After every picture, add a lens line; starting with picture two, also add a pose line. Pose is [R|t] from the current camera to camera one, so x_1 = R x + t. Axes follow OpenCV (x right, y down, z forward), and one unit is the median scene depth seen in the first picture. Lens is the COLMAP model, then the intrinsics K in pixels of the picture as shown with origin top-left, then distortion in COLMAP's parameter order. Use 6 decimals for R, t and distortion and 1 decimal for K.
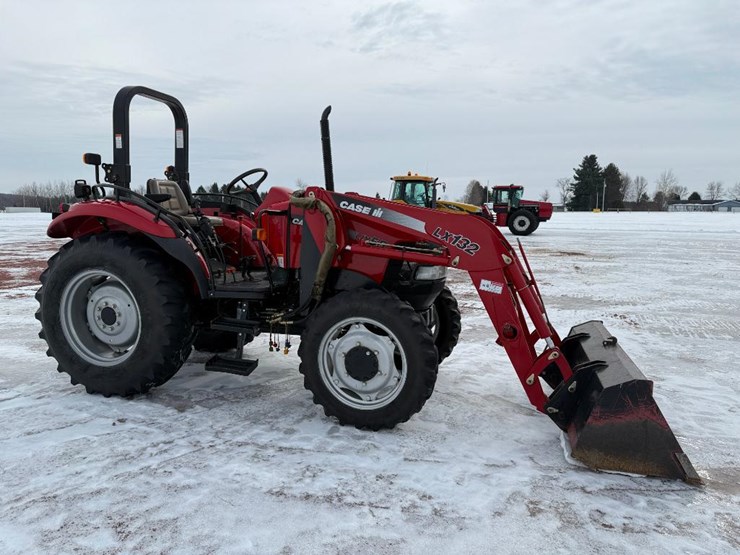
lens RADIAL K [[523.3, 0, 370.0], [0, 523.3, 277.5], [0, 0, 1]] dist [0.088754, -0.113774]
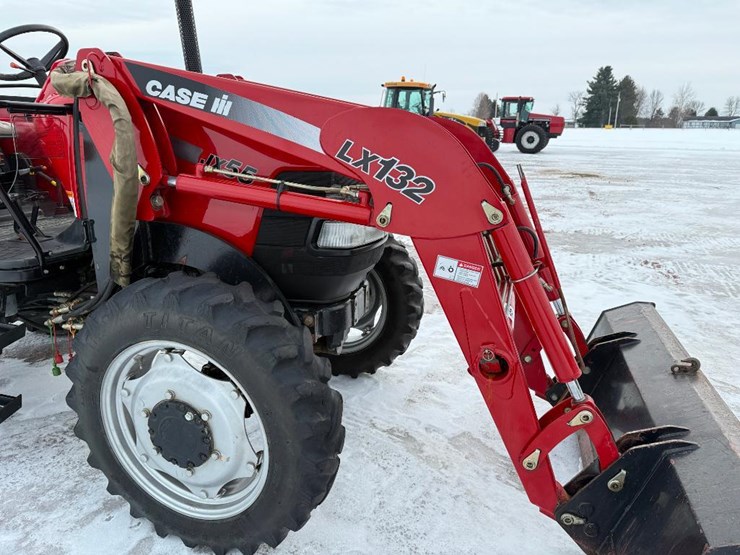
lens RADIAL K [[521.7, 0, 379.3], [0, 521.7, 279.6], [0, 0, 1]] dist [0.088731, -0.114656]
pose [[0.999947, 0.003335, 0.009772, 0.129192], [-0.004823, 0.987682, 0.156402, -0.039832], [-0.009130, -0.156441, 0.987645, 0.446406]]
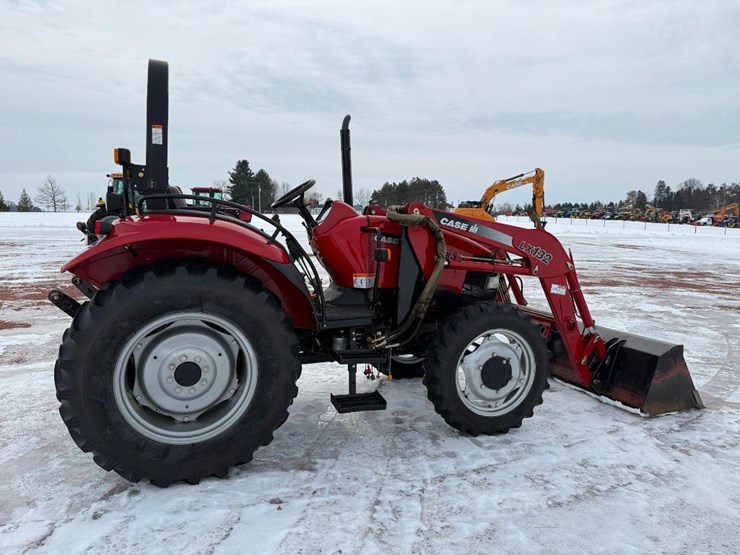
lens RADIAL K [[521.1, 0, 385.4], [0, 521.1, 275.7], [0, 0, 1]] dist [0.047951, -0.061347]
pose [[0.790649, -0.068373, 0.608440, -0.668511], [0.071188, 0.997271, 0.019561, -0.054643], [-0.608117, 0.027848, 0.793358, 0.241493]]
